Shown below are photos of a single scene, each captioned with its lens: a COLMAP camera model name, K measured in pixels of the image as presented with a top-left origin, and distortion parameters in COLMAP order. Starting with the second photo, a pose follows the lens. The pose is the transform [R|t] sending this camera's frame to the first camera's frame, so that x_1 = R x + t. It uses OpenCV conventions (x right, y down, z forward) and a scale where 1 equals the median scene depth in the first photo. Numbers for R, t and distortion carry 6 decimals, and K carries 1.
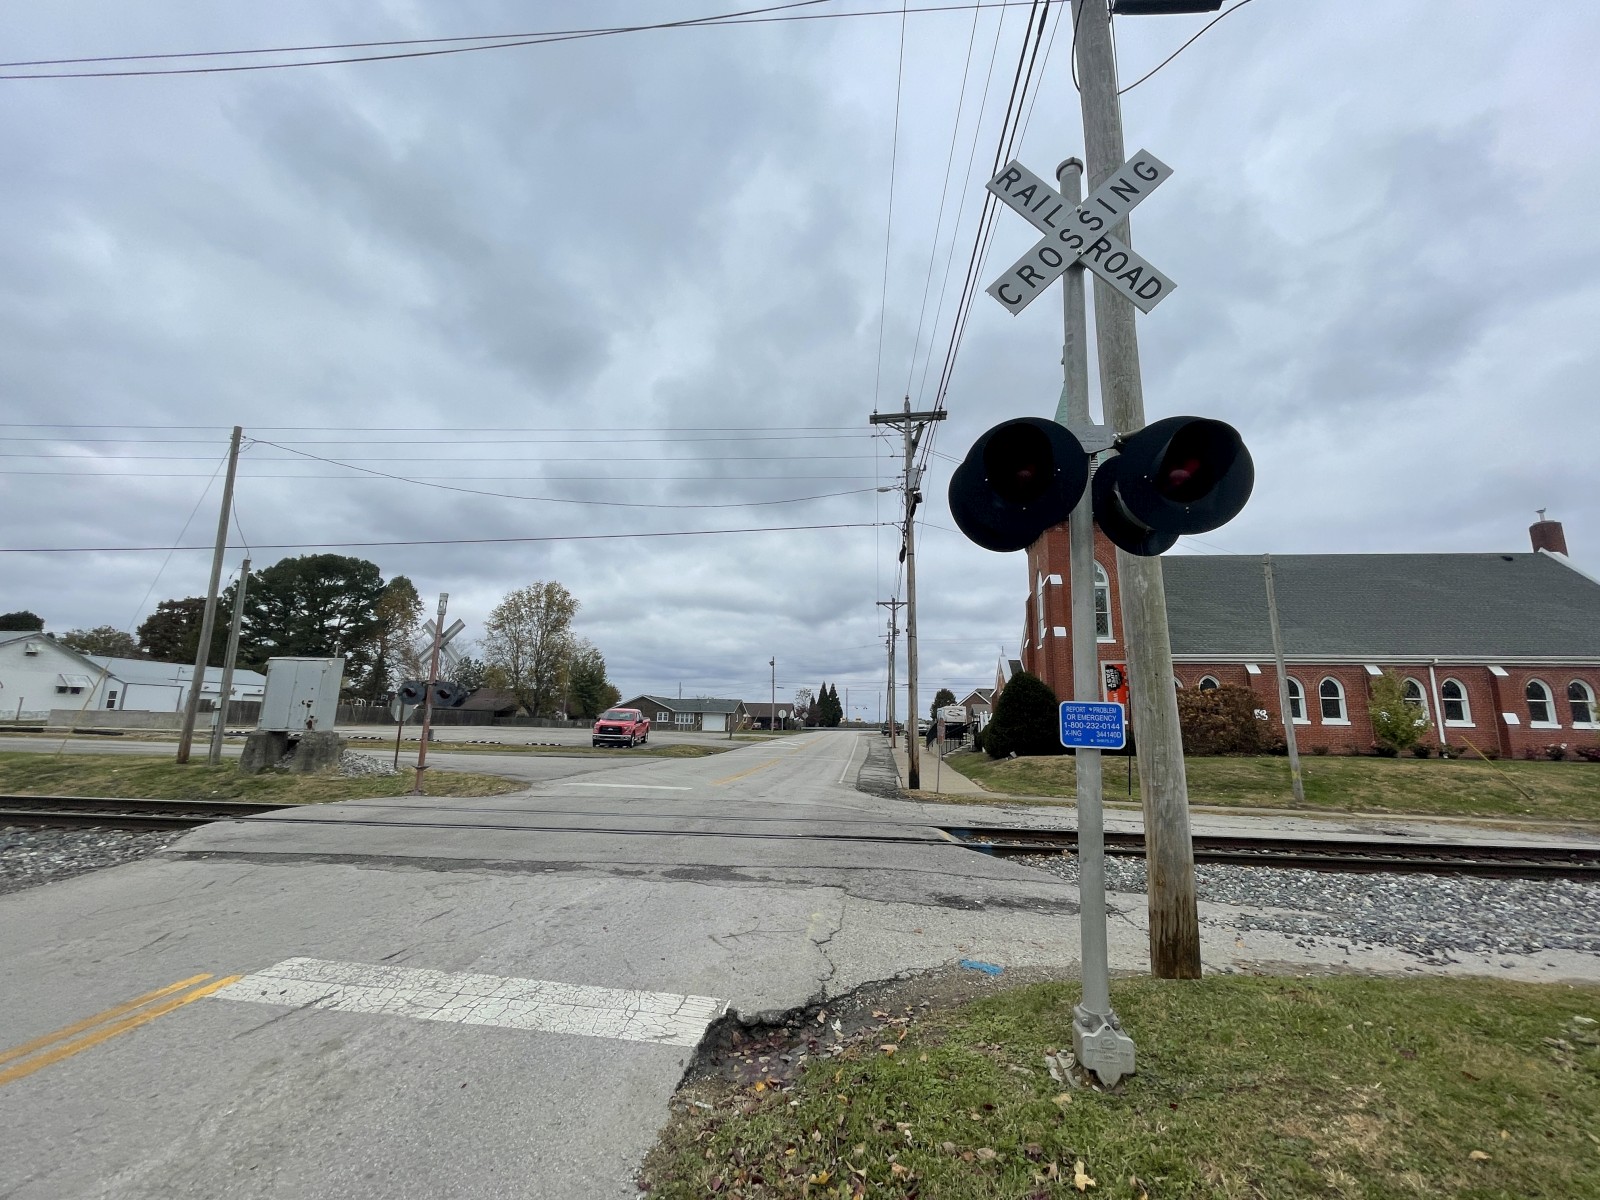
lens RADIAL K [[638.6, 0, 794.9], [0, 638.6, 582.1], [0, 0, 1]] dist [-0.001476, -0.000036]
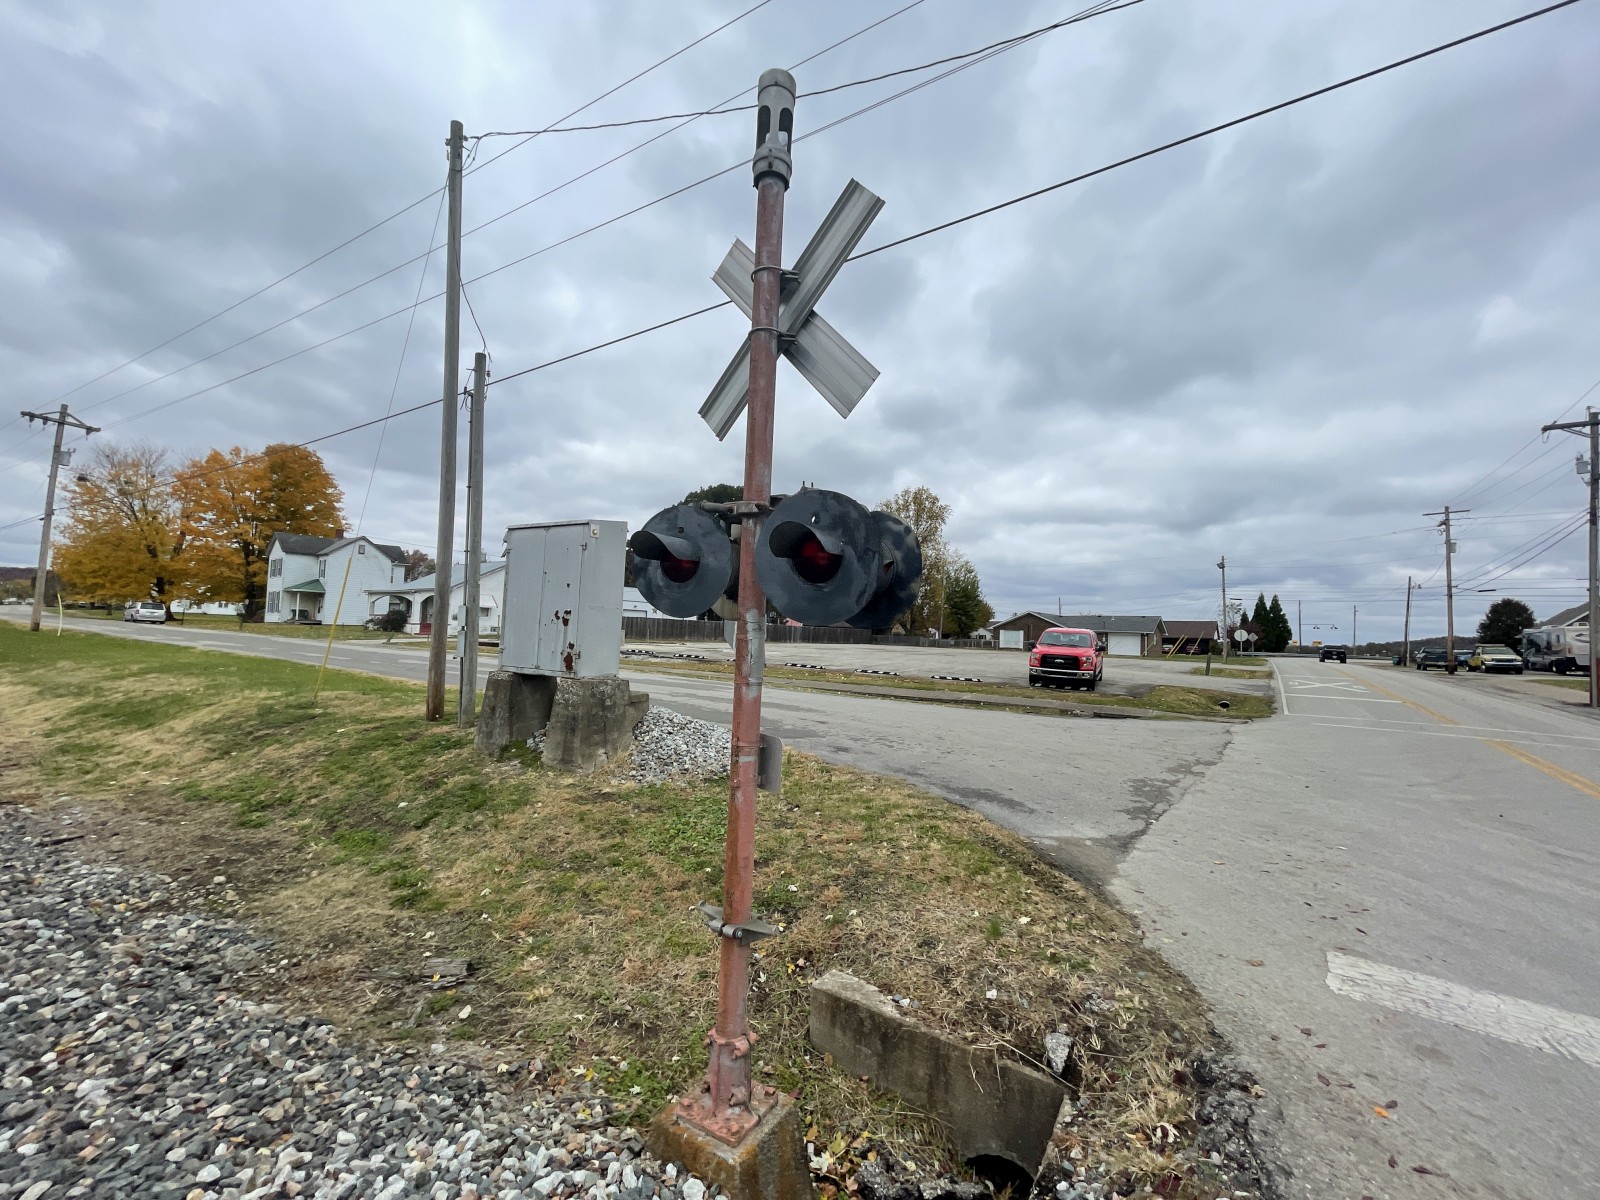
lens RADIAL K [[638.6, 0, 804.6], [0, 638.6, 572.4], [0, 0, 1]] dist [-0.001476, -0.000036]
pose [[0.866388, -0.037517, -0.497960, -0.069173], [0.092450, 0.991987, 0.086113, 0.024485], [0.490739, -0.120644, 0.862914, 0.125870]]
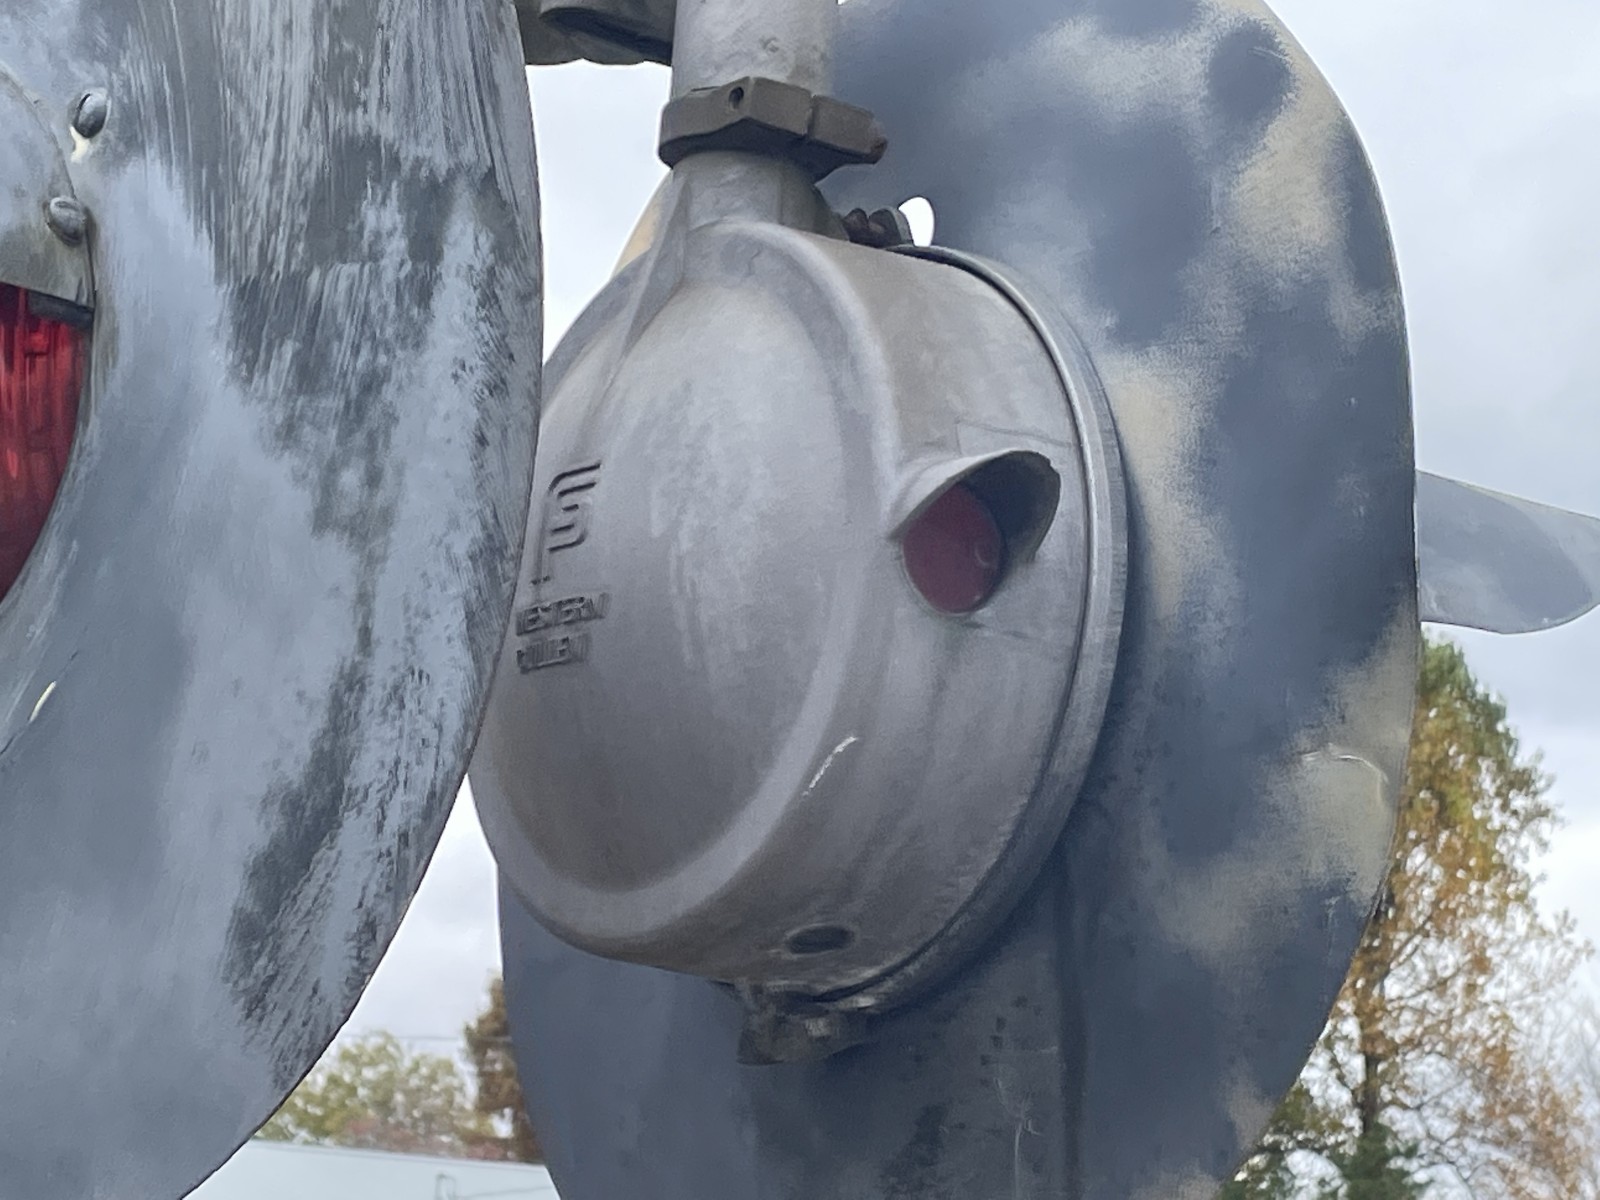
lens RADIAL K [[3702.3, 0, 795.3], [0, 3702.3, 609.2], [0, 0, 1]] dist [0.264418, 0.000000]
pose [[0.737374, -0.131883, -0.662485, -0.072345], [0.122137, 0.990621, -0.061262, 0.028024], [0.664350, -0.035741, 0.746566, 0.142858]]
